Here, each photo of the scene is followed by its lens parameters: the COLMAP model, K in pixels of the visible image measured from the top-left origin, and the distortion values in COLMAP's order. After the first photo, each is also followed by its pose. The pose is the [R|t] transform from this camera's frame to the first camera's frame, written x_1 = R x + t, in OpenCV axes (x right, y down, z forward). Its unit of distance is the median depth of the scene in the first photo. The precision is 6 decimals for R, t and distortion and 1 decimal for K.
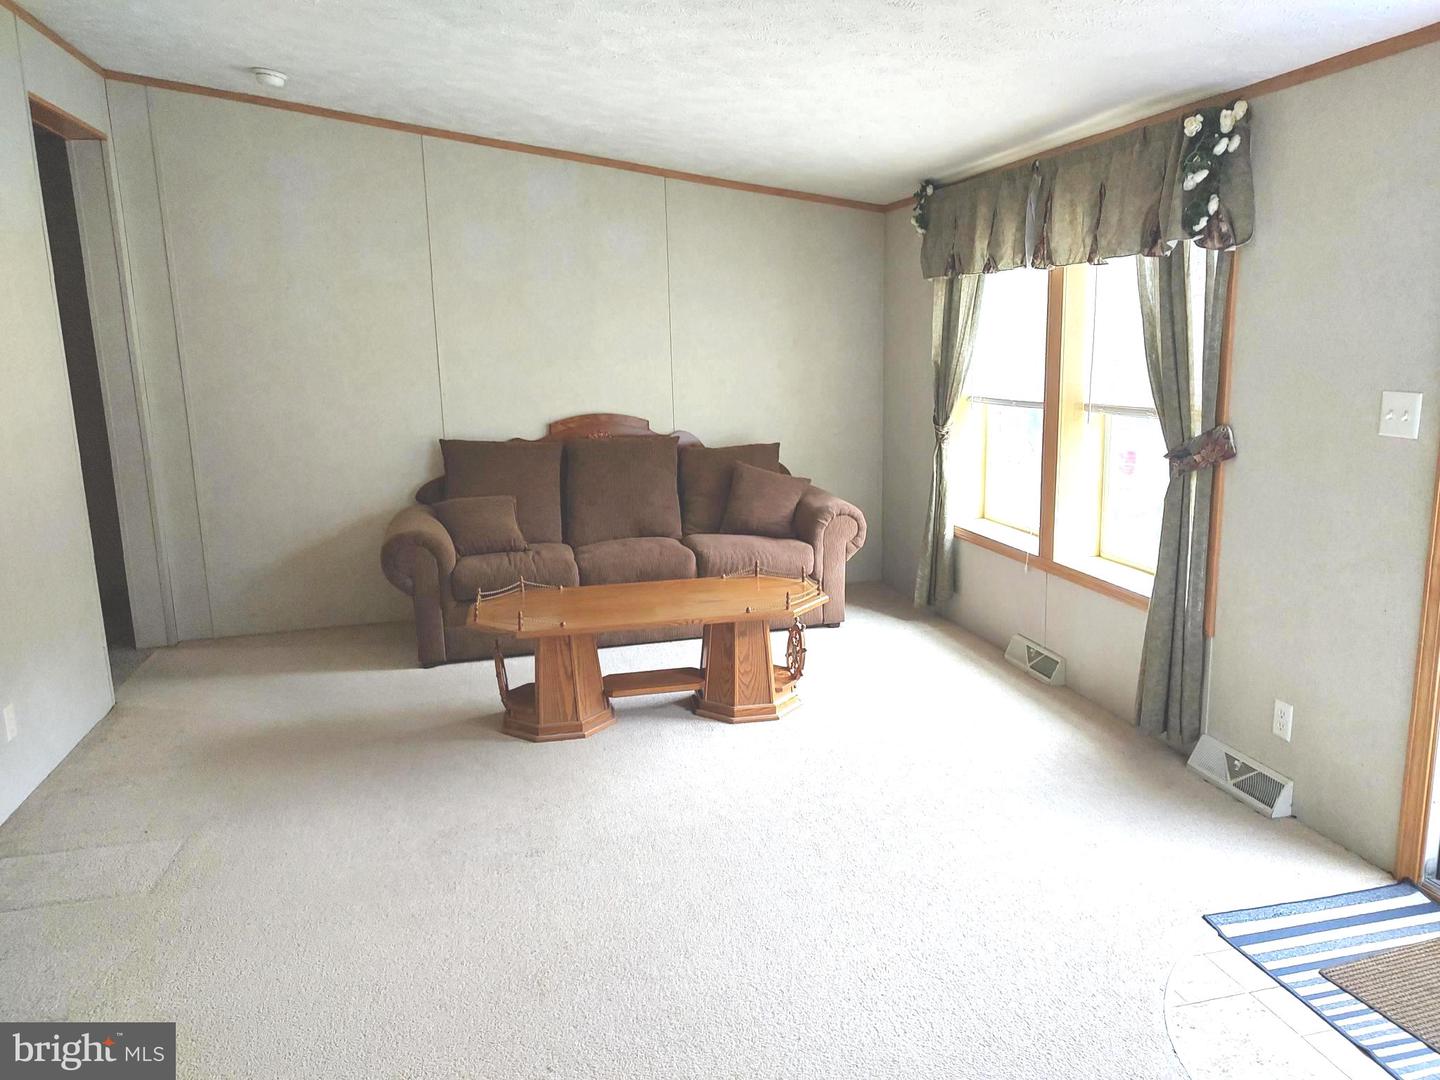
lens RADIAL K [[1023.3, 0, 711.8], [0, 1023.3, 538.8], [0, 0, 1]] dist [0.027494, -0.029733]
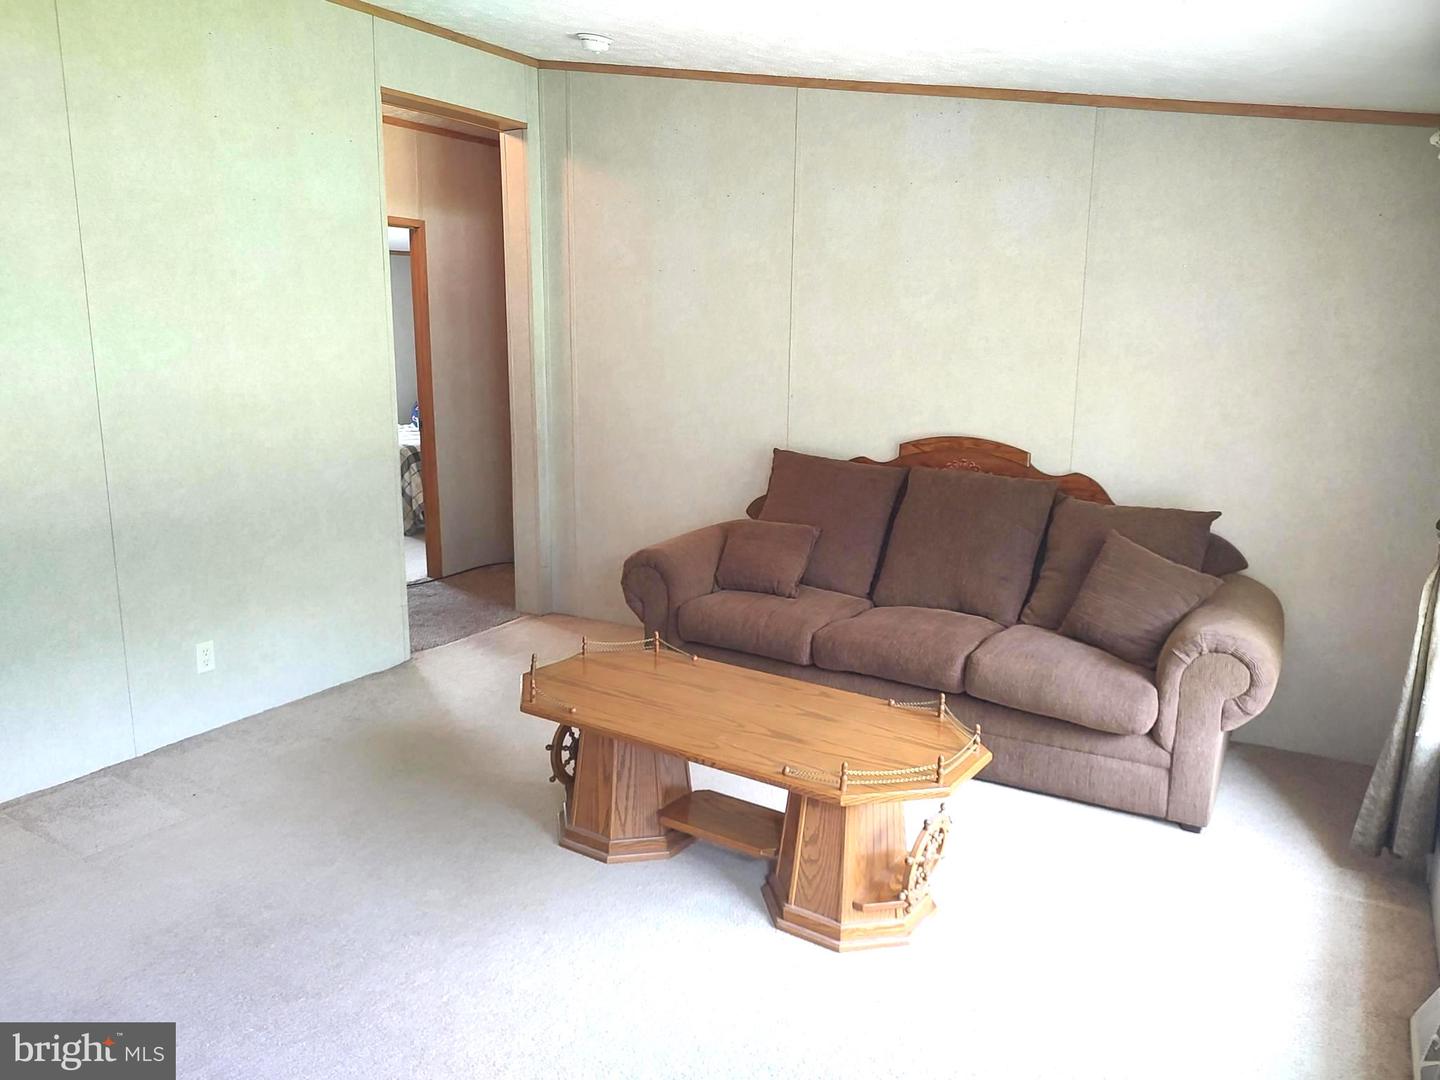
lens RADIAL K [[1023.3, 0, 718.2], [0, 1023.3, 535.4], [0, 0, 1]] dist [0.027494, -0.029733]
pose [[0.719066, 0.170468, -0.673709, 0.301585], [-0.164035, 0.983688, 0.073823, -0.084309], [0.675305, 0.057428, 0.735300, 0.361667]]
